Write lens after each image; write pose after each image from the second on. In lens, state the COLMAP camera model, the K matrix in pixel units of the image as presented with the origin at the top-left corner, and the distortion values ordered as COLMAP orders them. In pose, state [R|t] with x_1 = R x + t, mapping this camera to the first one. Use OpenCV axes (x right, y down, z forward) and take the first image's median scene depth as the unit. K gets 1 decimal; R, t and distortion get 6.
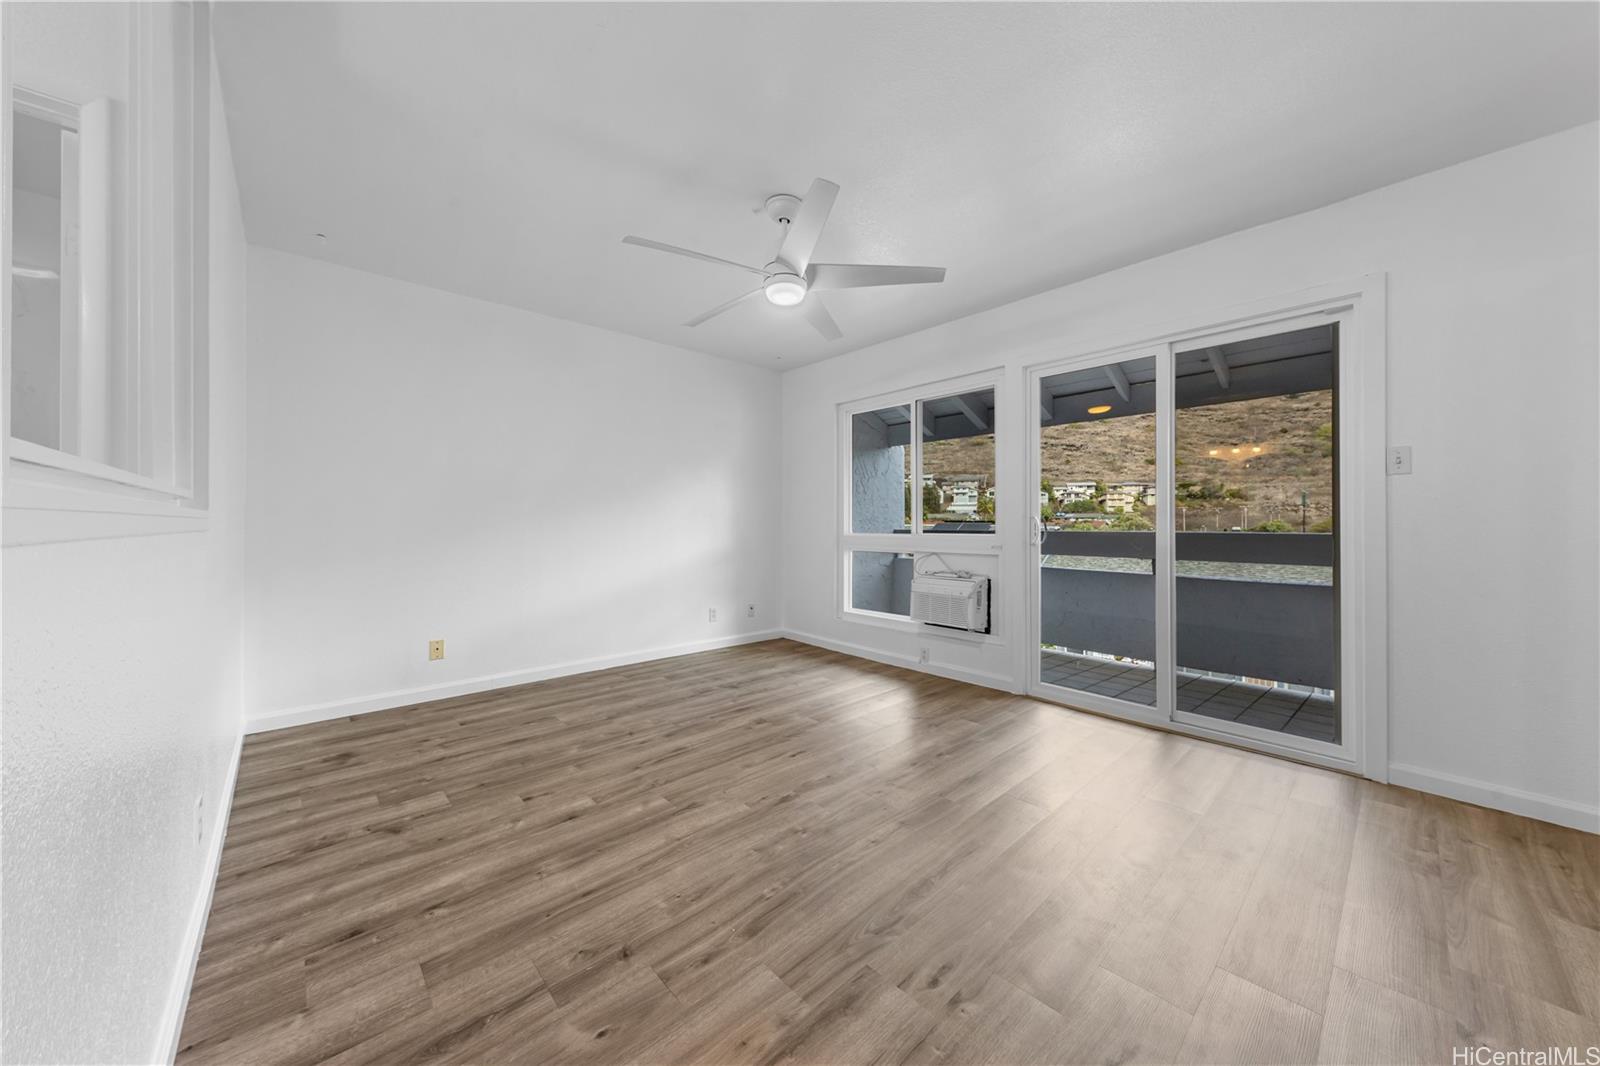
lens RADIAL K [[545.5, 0, 793.4], [0, 545.5, 522.6], [0, 0, 1]] dist [0.003209, 0.000011]
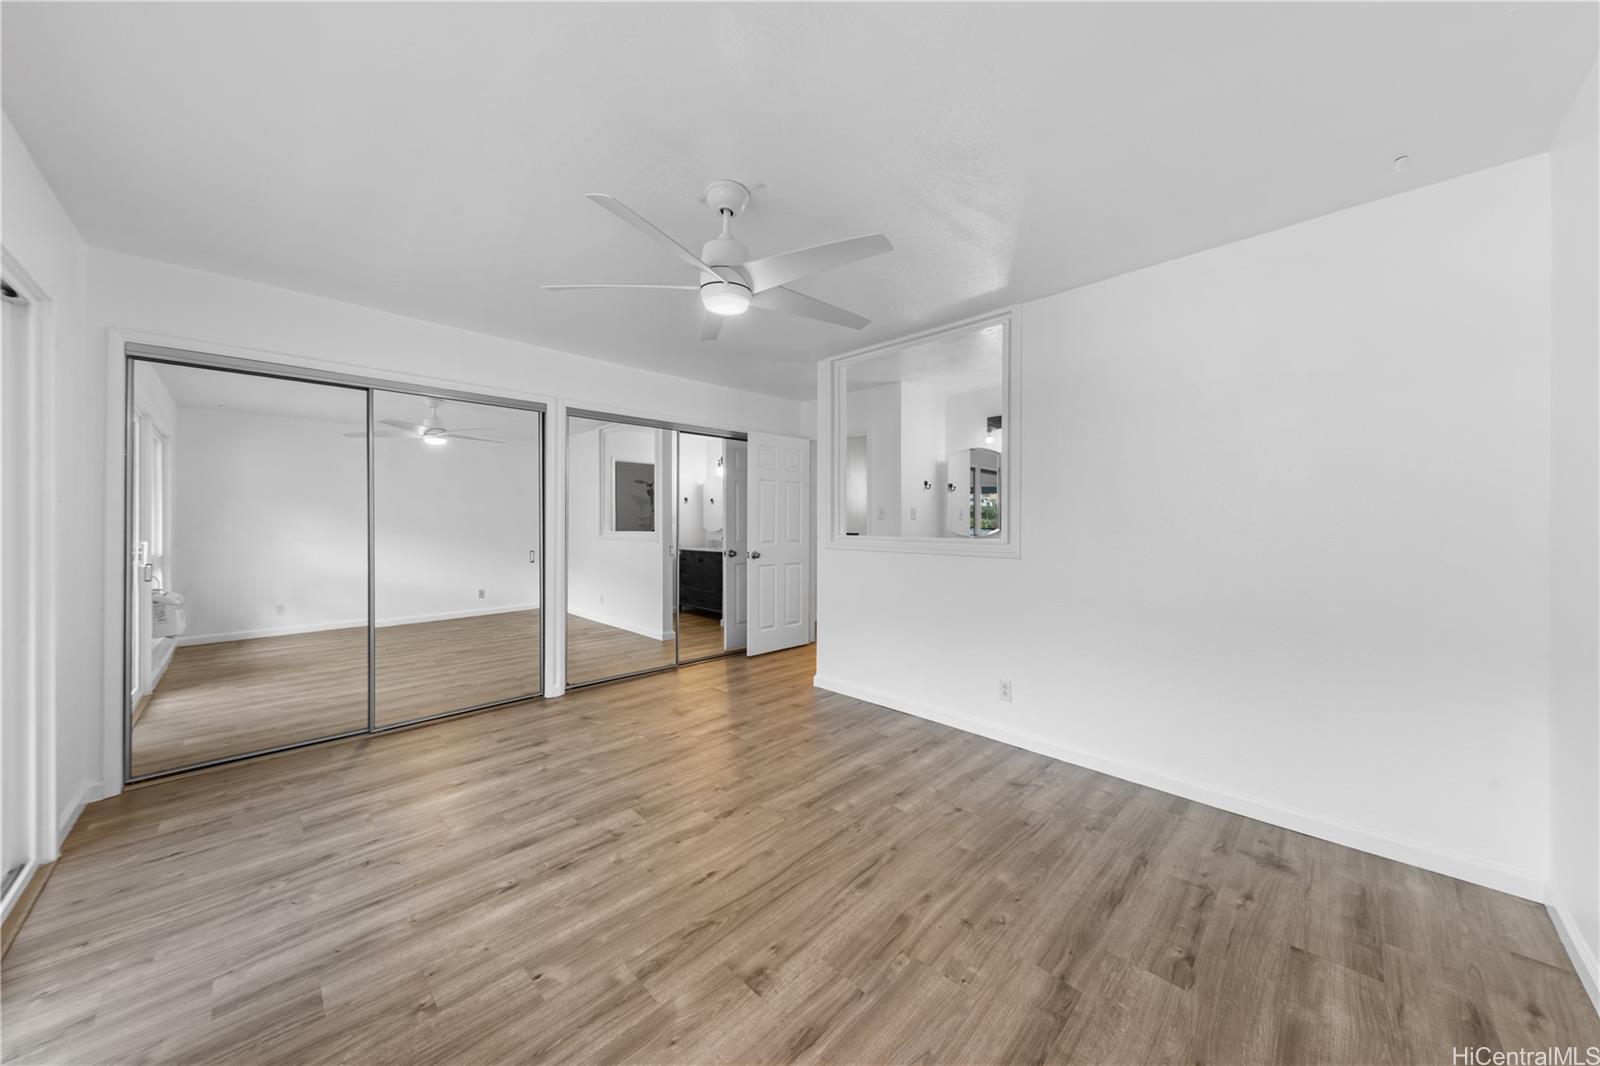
lens RADIAL K [[545.5, 0, 799.0], [0, 545.5, 529.5], [0, 0, 1]] dist [0.003209, 0.000011]
pose [[-0.998643, -0.004692, -0.051861, -0.097105], [-0.005384, 0.999898, 0.013220, -0.082820], [0.051794, 0.013482, -0.998567, 2.075330]]
